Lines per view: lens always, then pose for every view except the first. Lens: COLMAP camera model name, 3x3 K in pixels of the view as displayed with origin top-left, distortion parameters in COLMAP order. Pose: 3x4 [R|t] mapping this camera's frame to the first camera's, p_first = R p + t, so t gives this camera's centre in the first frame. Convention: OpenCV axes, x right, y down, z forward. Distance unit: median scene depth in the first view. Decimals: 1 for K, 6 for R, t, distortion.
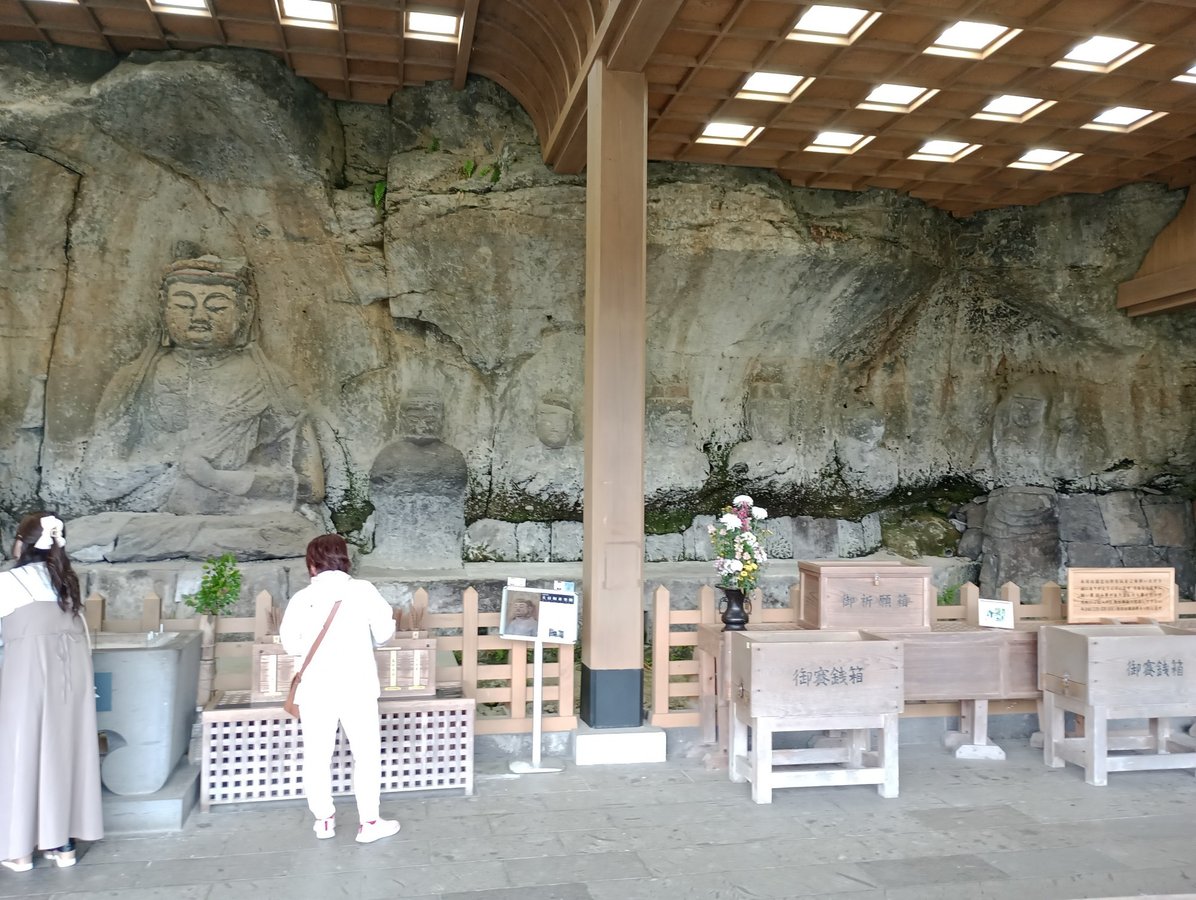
lens RADIAL K [[997.8, 0, 598.0], [0, 997.8, 450.0], [0, 0, 1]] dist [0.089672, -0.108918]
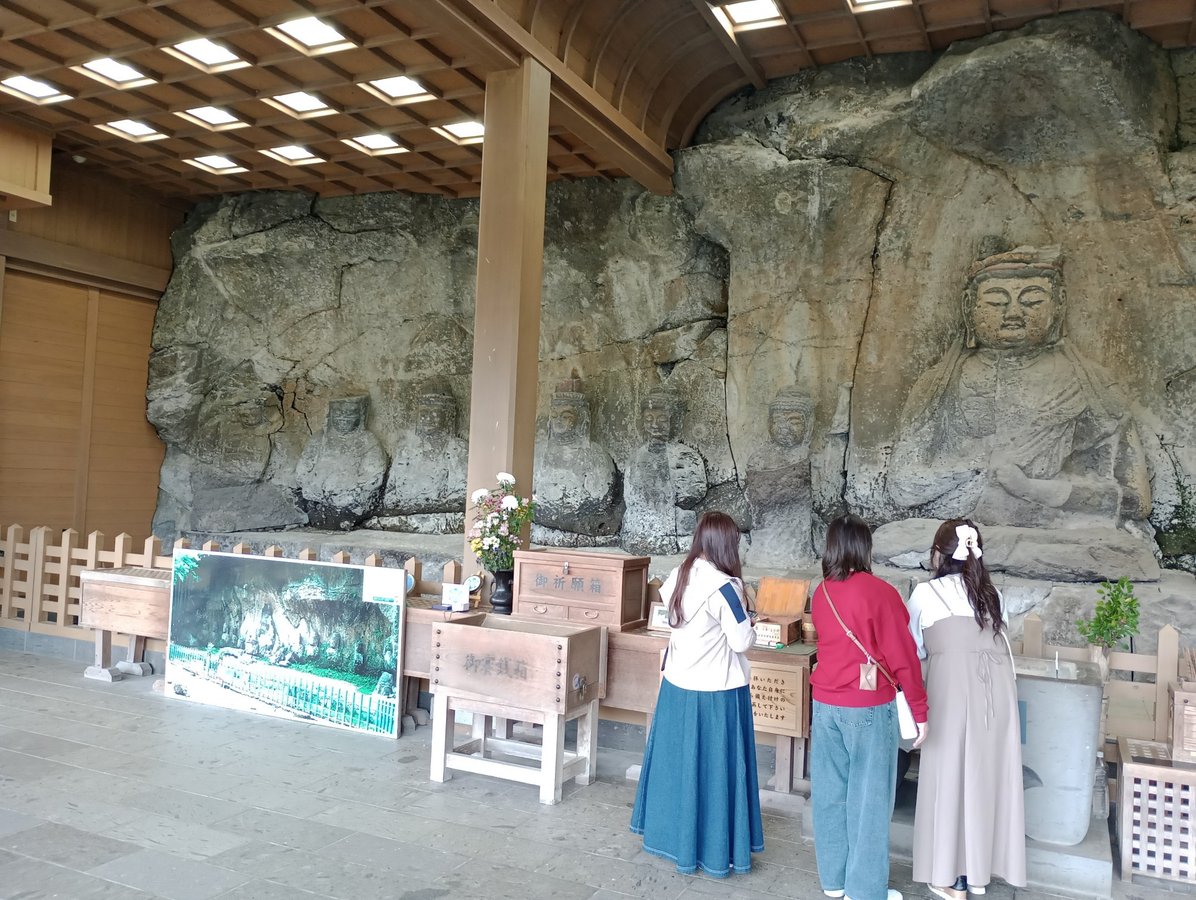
lens RADIAL K [[997.8, 0, 598.0], [0, 997.8, 450.0], [0, 0, 1]] dist [0.089672, -0.108918]
pose [[0.801104, 0.008031, -0.598471, -0.140154], [-0.012565, 0.999915, -0.003402, 0.001802], [0.598393, 0.010245, 0.801137, 0.026615]]
